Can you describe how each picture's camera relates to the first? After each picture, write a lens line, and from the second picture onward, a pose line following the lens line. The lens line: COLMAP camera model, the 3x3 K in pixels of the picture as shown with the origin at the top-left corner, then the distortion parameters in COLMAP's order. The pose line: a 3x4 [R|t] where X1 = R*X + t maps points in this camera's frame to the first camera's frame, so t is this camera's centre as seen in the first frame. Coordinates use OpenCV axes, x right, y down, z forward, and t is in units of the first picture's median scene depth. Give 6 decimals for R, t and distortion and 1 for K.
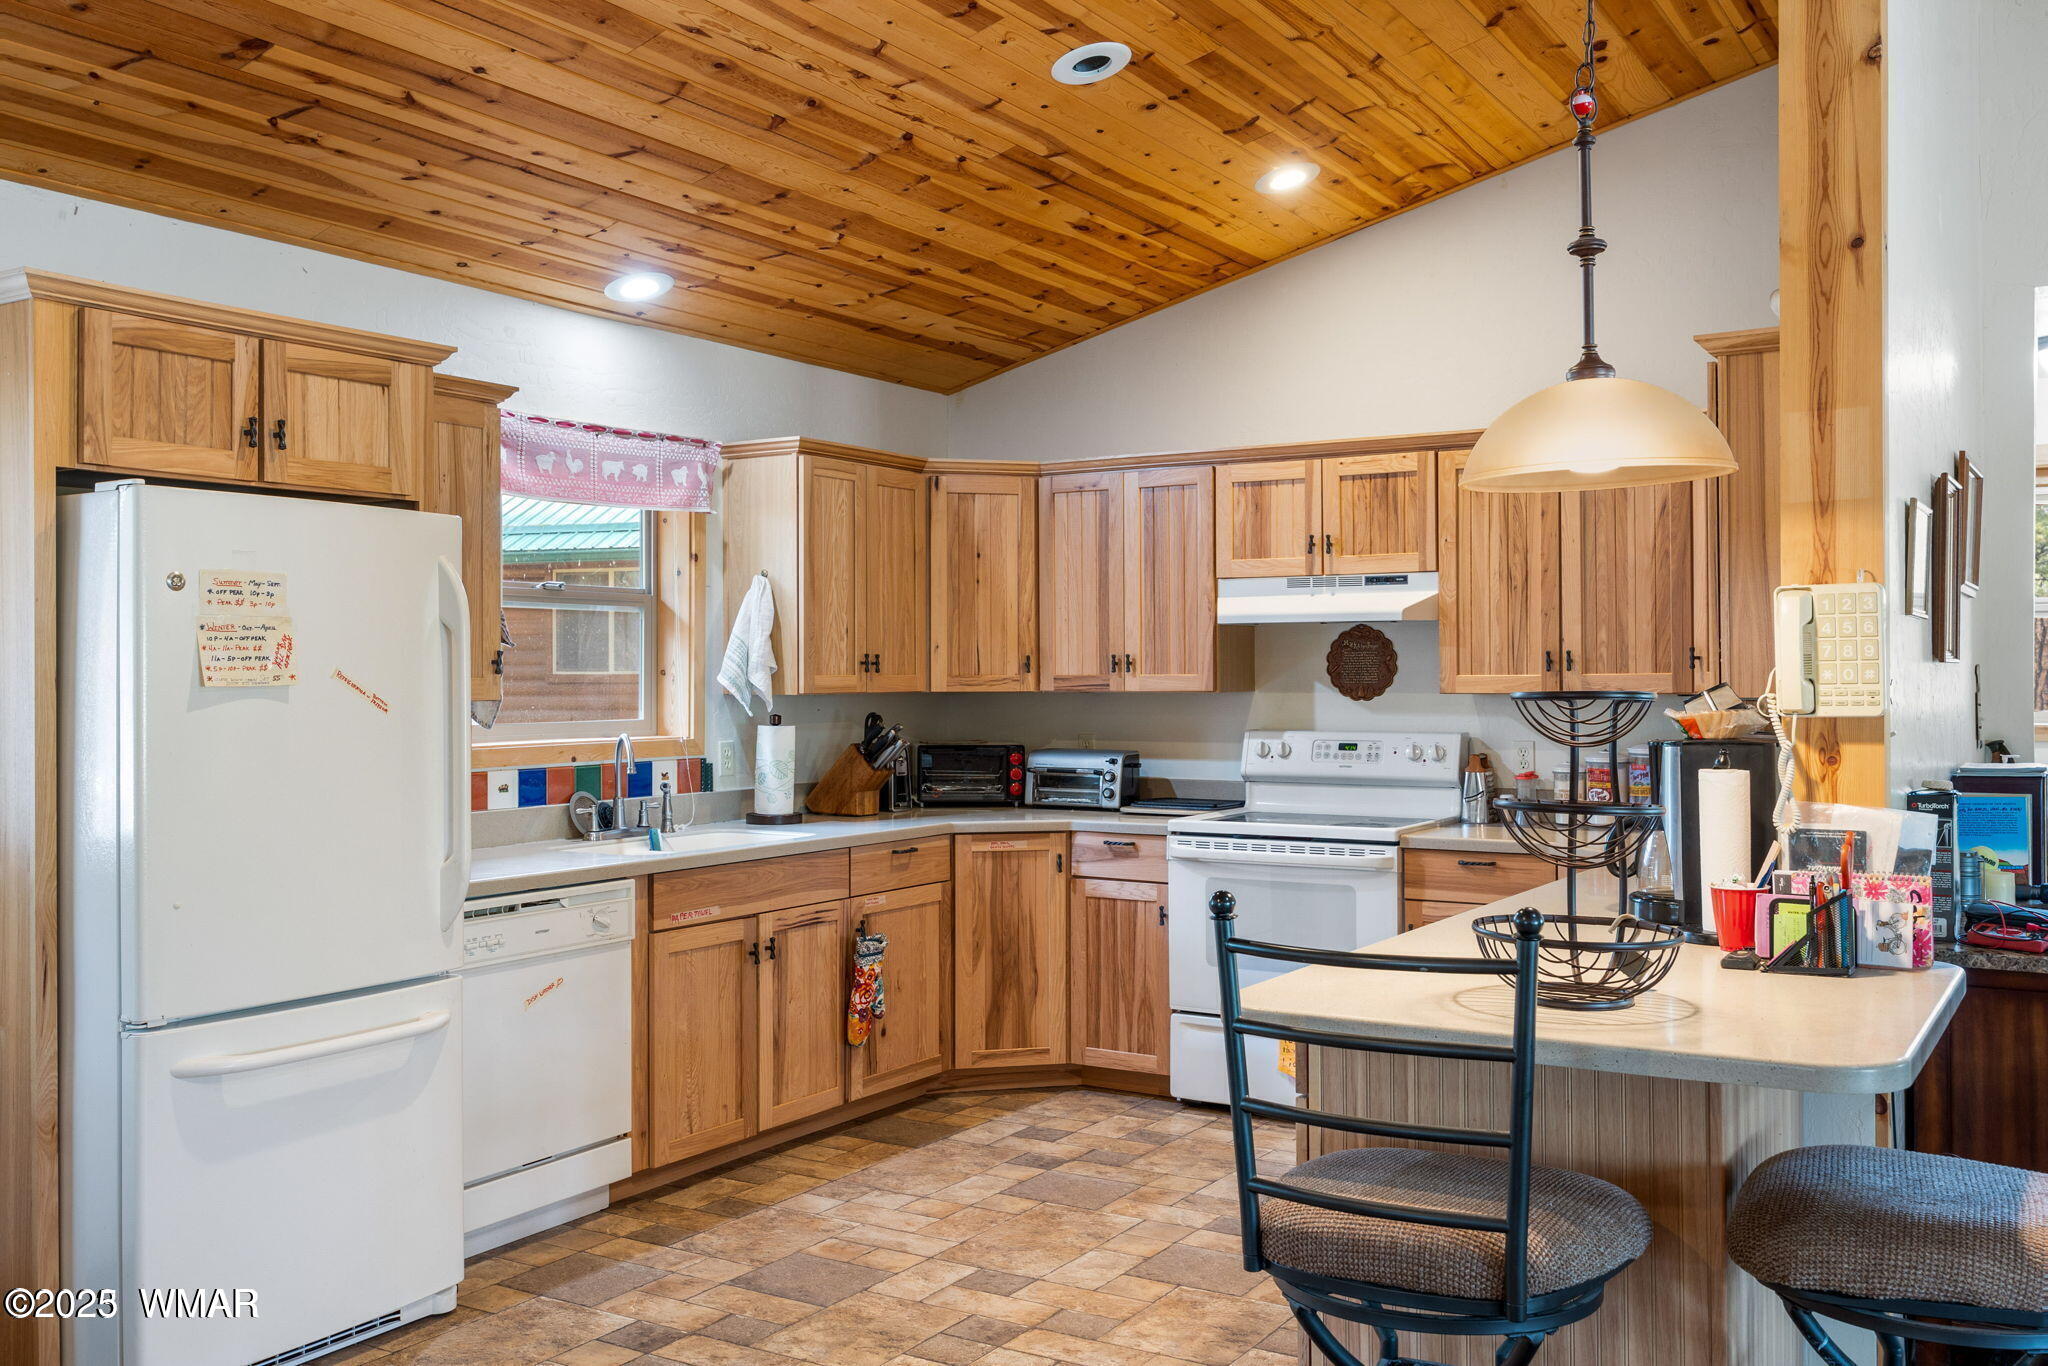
lens RADIAL K [[1765.5, 0, 1023.4], [0, 1765.5, 672.9], [0, 0, 1]] dist [-0.011561, 0.002684]
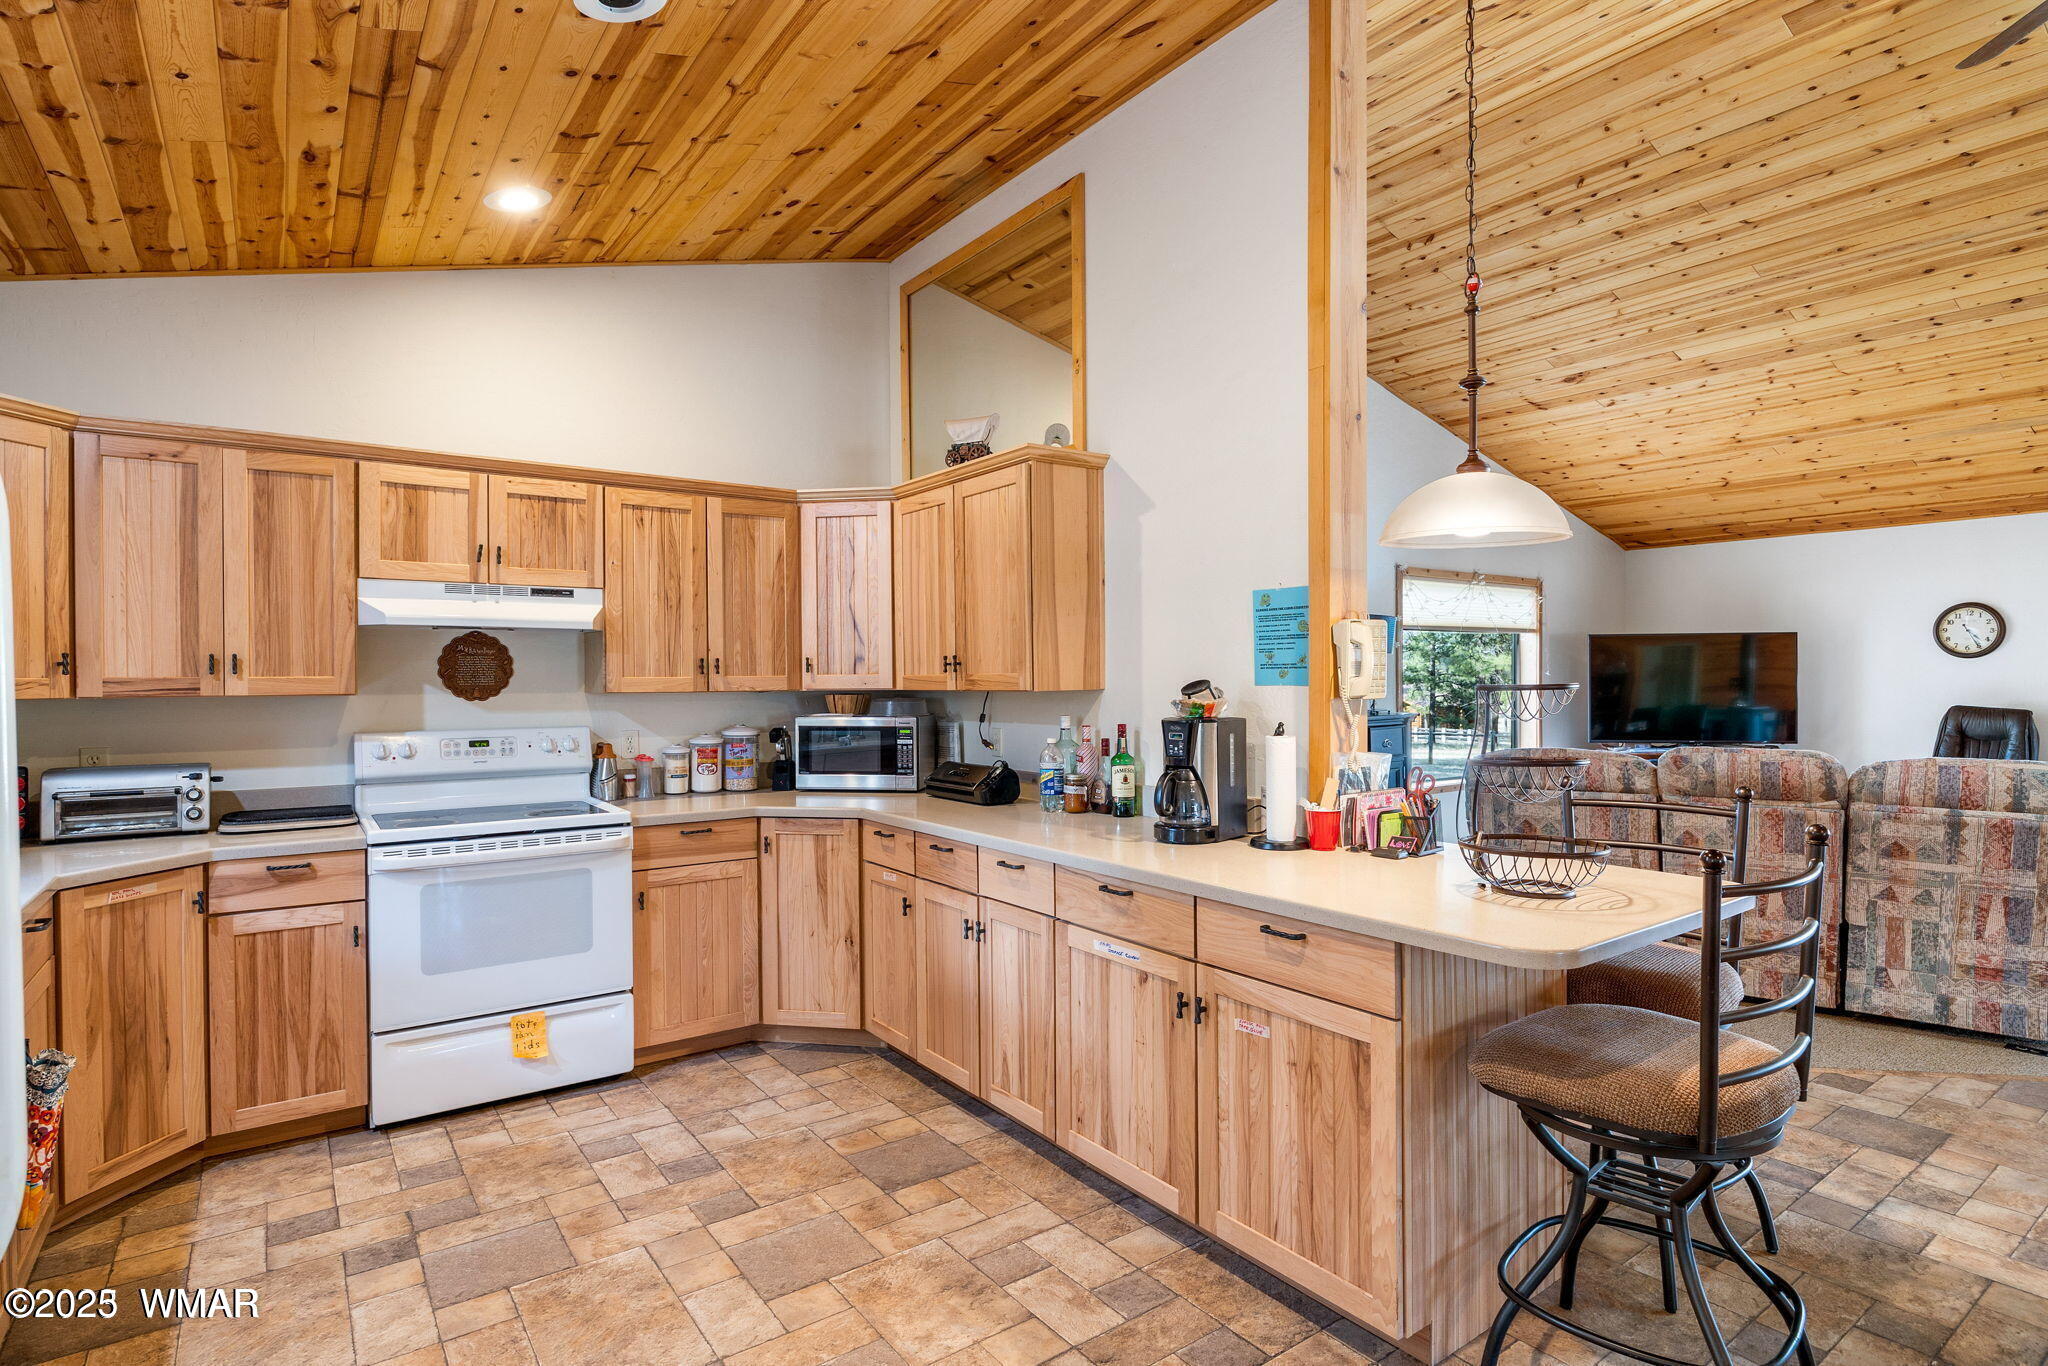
lens RADIAL K [[1041.5, 0, 1027.5], [0, 1041.5, 686.6], [0, 0, 1]] dist [-0.010814, -0.000006]
pose [[0.382934, -0.007376, 0.923746, -0.284715], [0.000815, 0.999970, 0.007647, 0.002346], [-0.923775, -0.002175, 0.382929, 0.459316]]
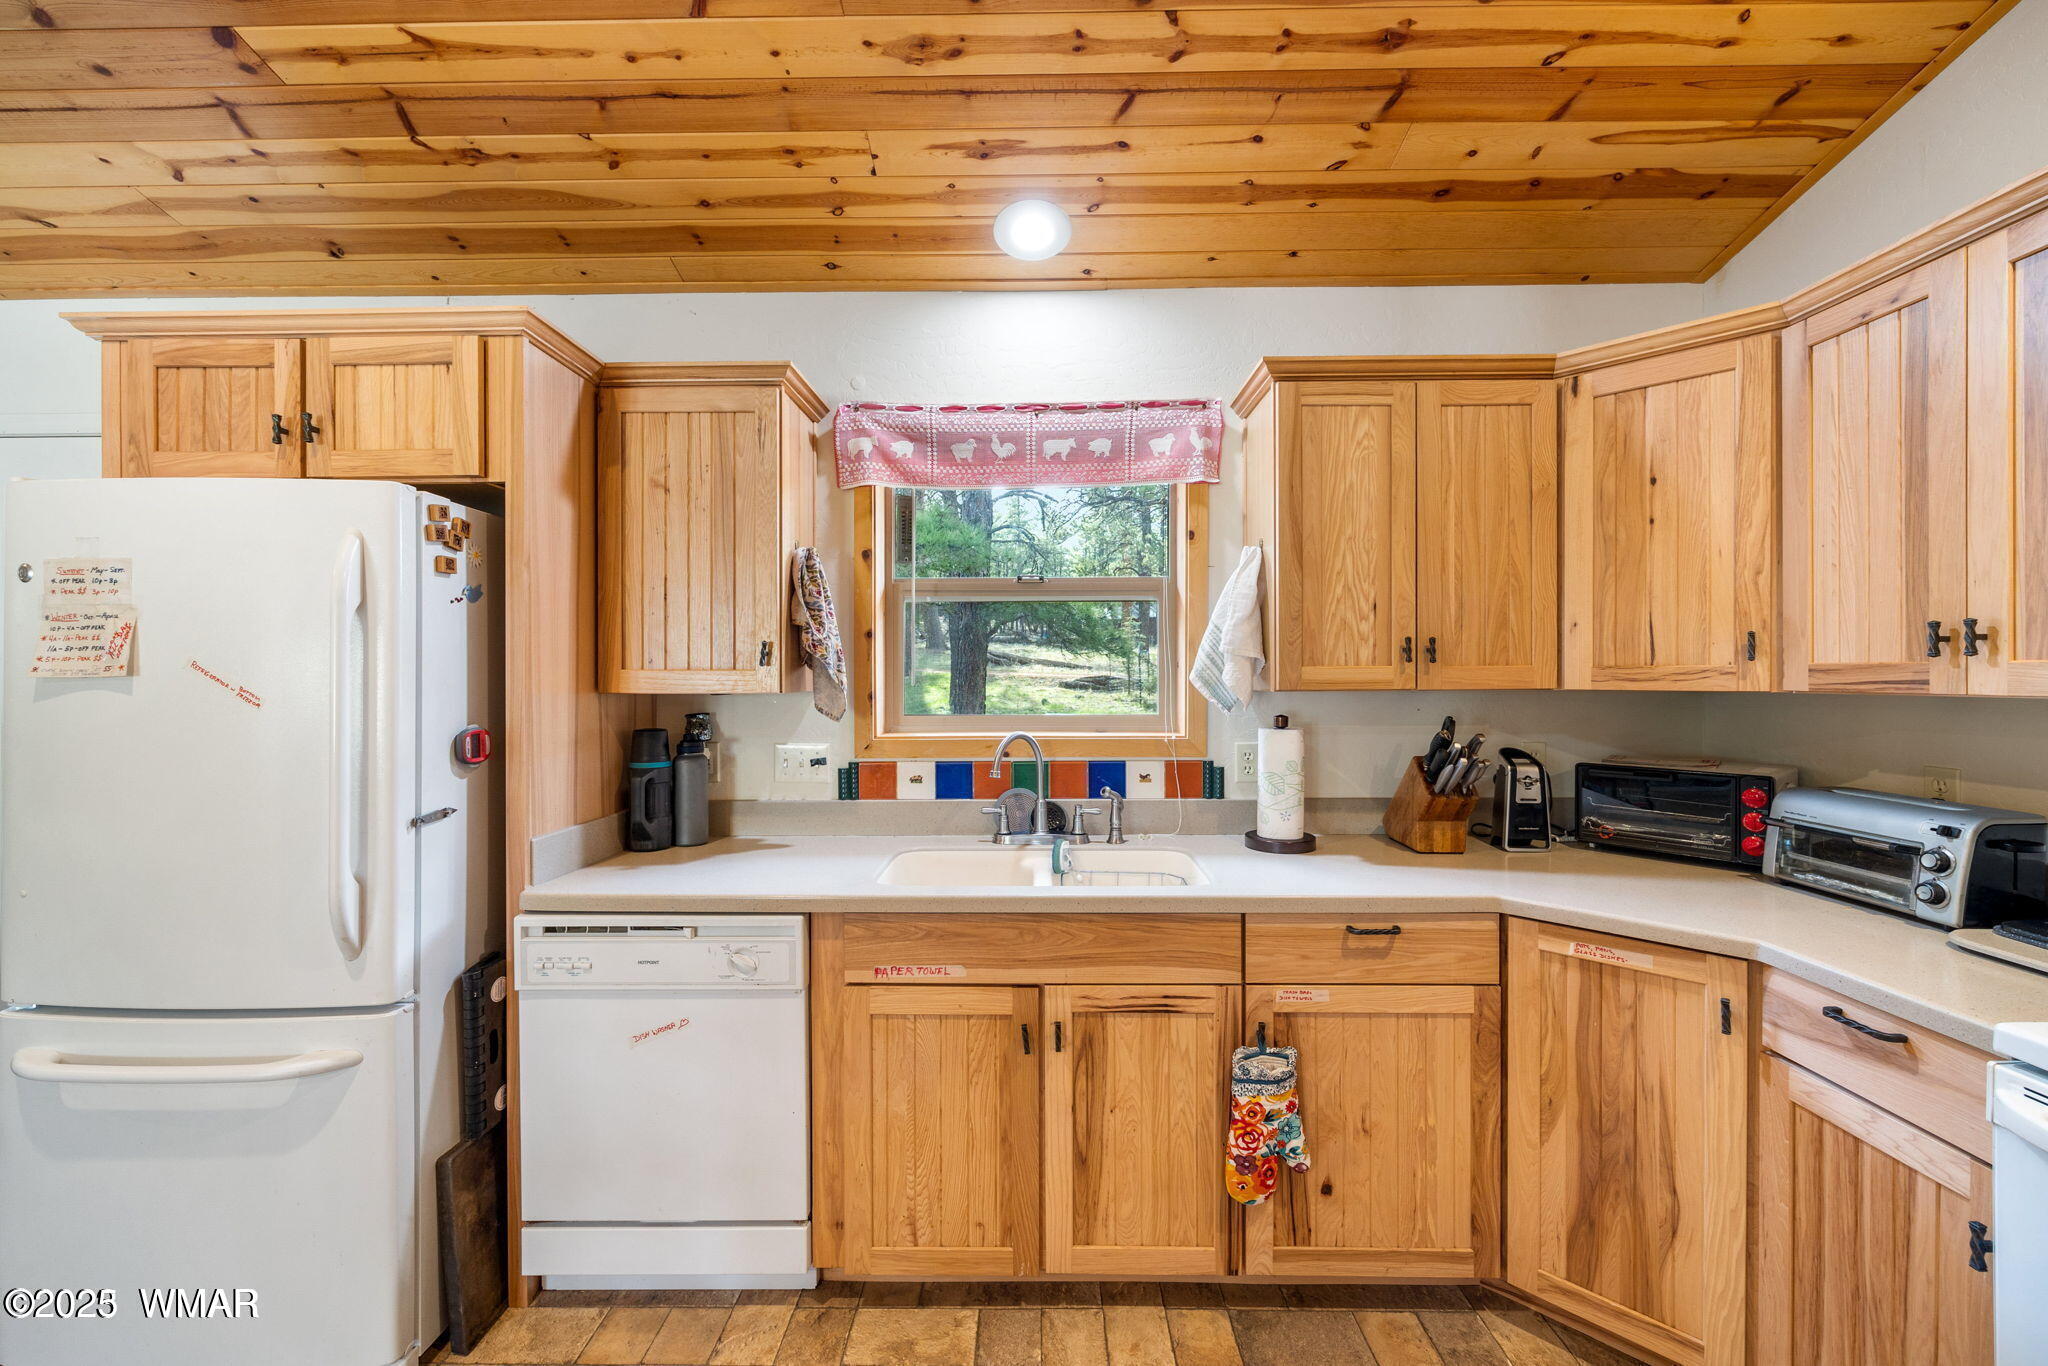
lens RADIAL K [[814.8, 0, 1033.6], [0, 814.8, 681.6], [0, 0, 1]] dist [-0.003999, 0.000341]
pose [[0.519753, 0.007844, -0.854281, 0.122285], [0.002603, 0.999939, 0.010765, 0.003810], [0.854313, -0.007818, 0.519700, 0.706405]]
